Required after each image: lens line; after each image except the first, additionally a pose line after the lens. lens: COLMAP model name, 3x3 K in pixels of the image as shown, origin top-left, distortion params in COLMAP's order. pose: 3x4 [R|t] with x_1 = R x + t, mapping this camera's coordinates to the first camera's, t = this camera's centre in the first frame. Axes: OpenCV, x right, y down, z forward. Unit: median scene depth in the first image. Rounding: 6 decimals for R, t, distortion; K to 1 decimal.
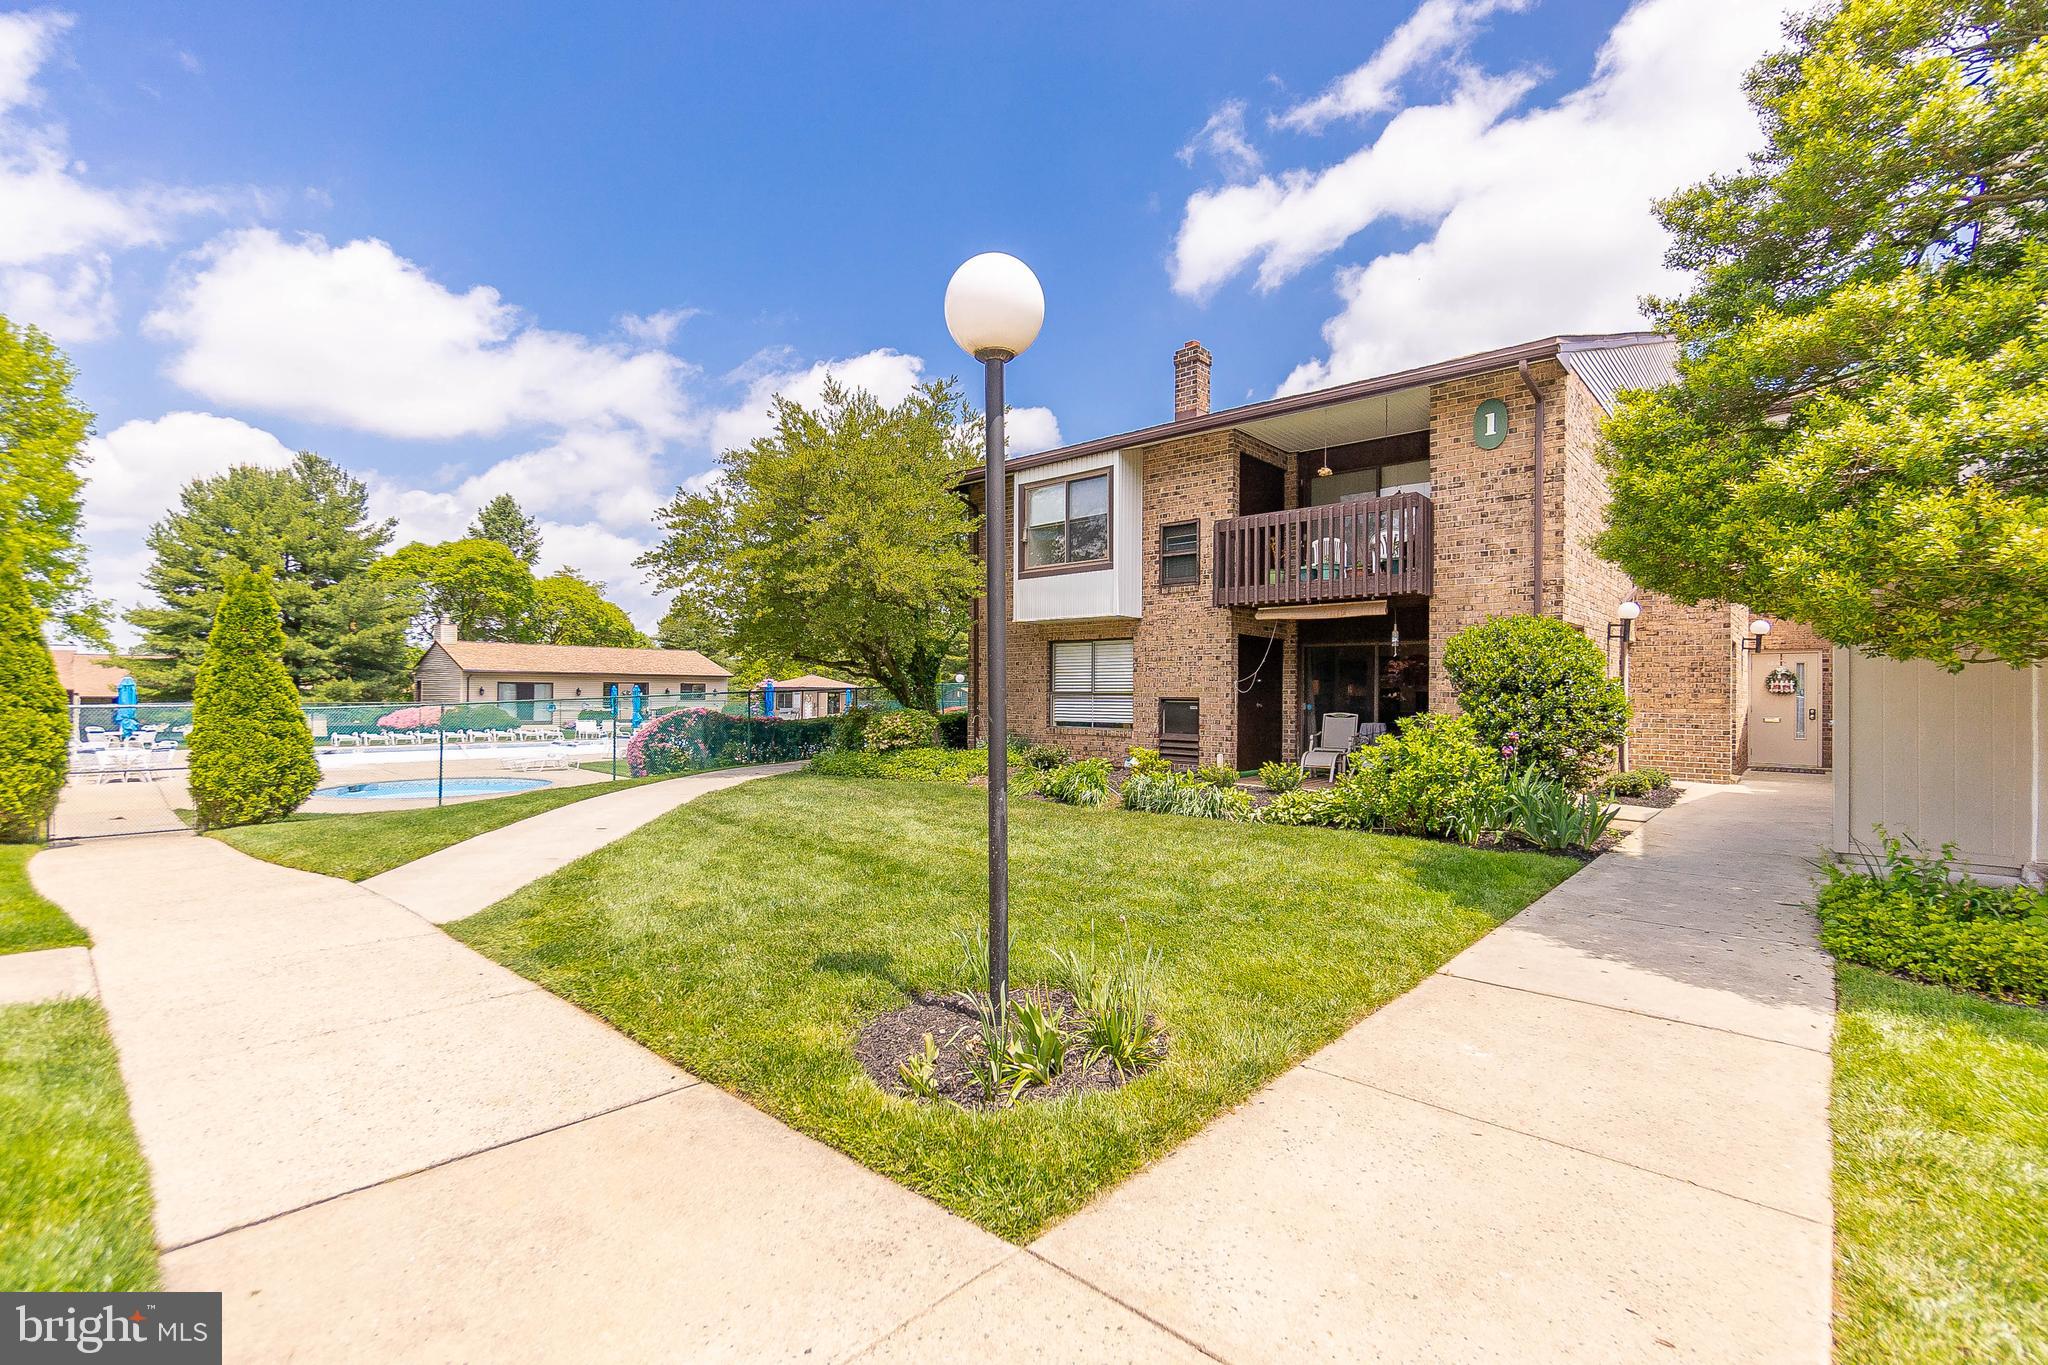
lens RADIAL K [[914.3, 0, 1024.7], [0, 914.3, 690.4], [0, 0, 1]] dist [-0.001169, 0.000819]
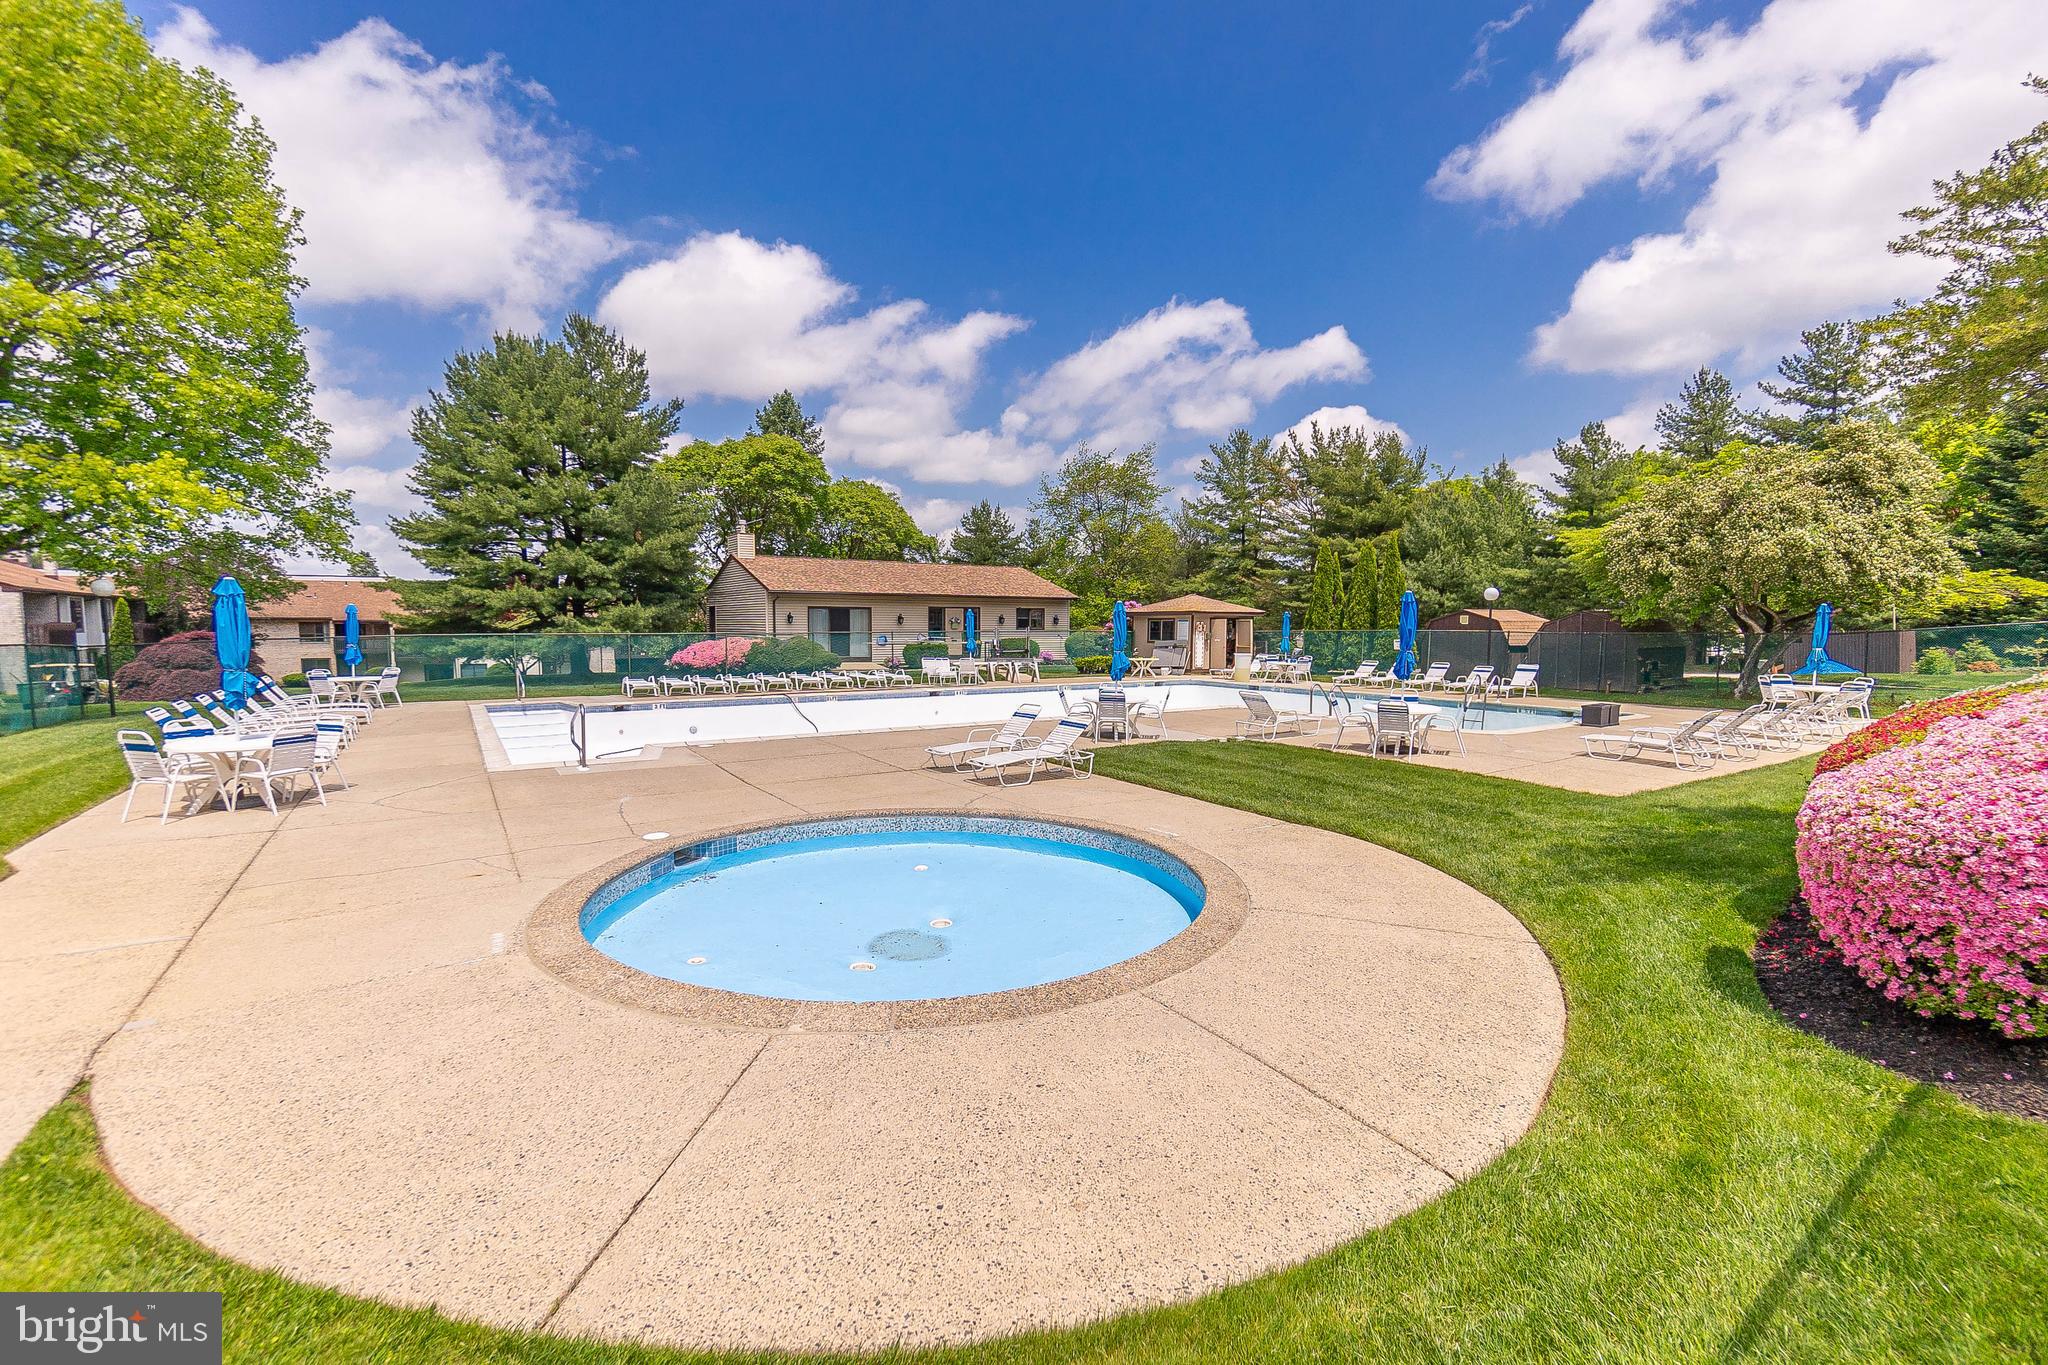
lens RADIAL K [[914.3, 0, 1024.2], [0, 914.3, 699.2], [0, 0, 1]] dist [-0.001169, 0.000819]
pose [[0.973559, 0.016339, -0.227852, -0.614795], [0.003100, 0.996402, 0.084696, 0.010888], [0.228416, -0.083163, 0.970005, 0.803322]]
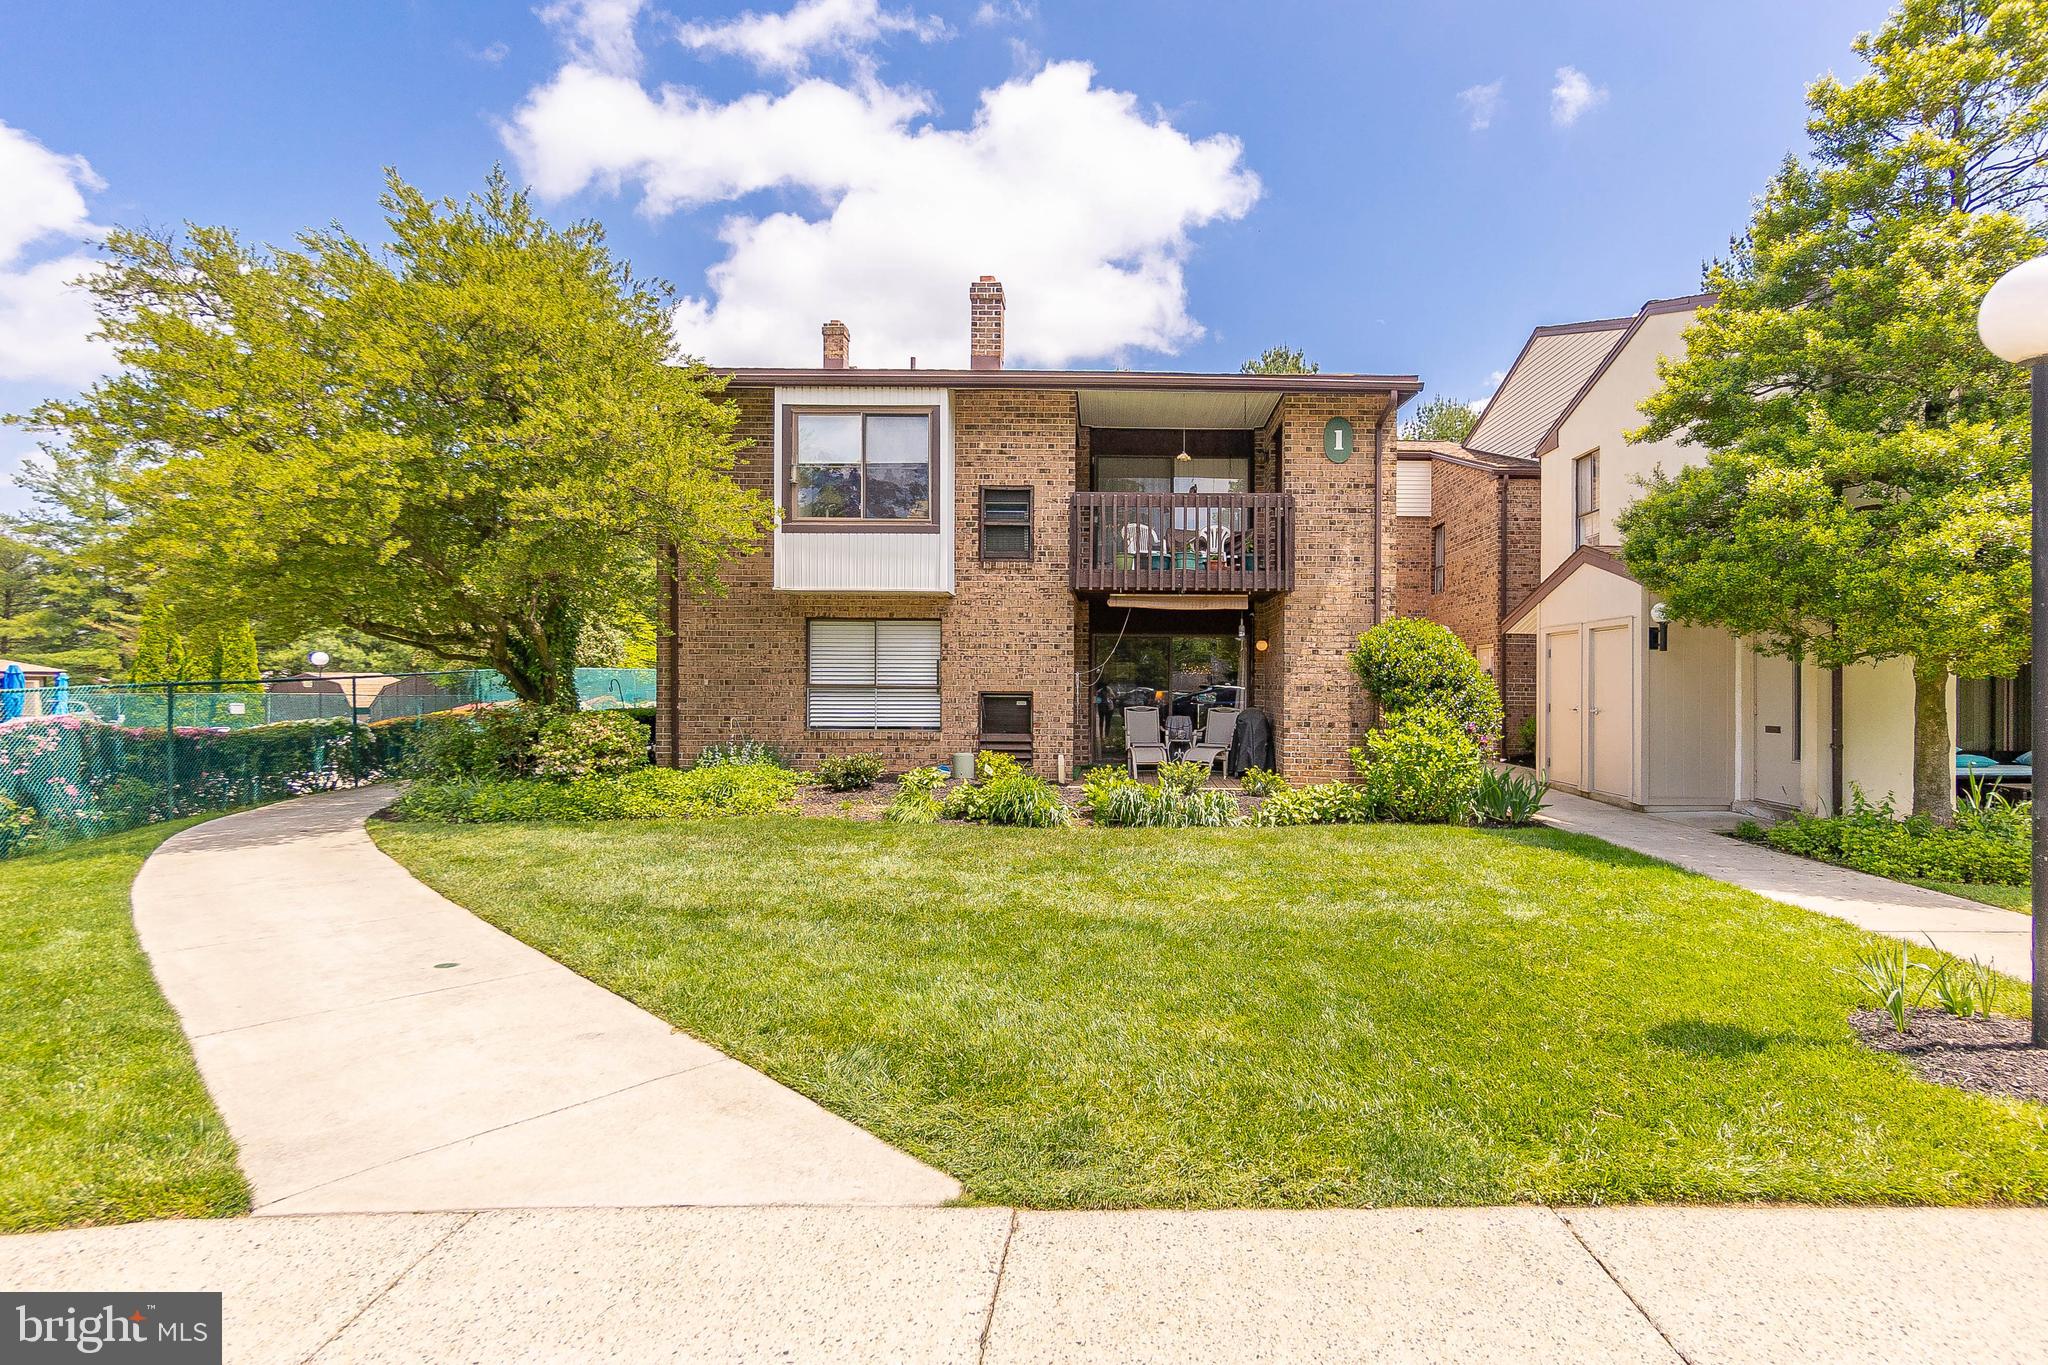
lens RADIAL K [[984.6, 0, 1069.5], [0, 984.6, 674.6], [0, 0, 1]] dist [-0.015828, -0.000122]
pose [[0.732569, 0.005917, 0.680667, -0.377079], [-0.003598, 0.999982, -0.004820, -0.003849], [-0.680684, 0.001083, 0.732577, 0.262035]]
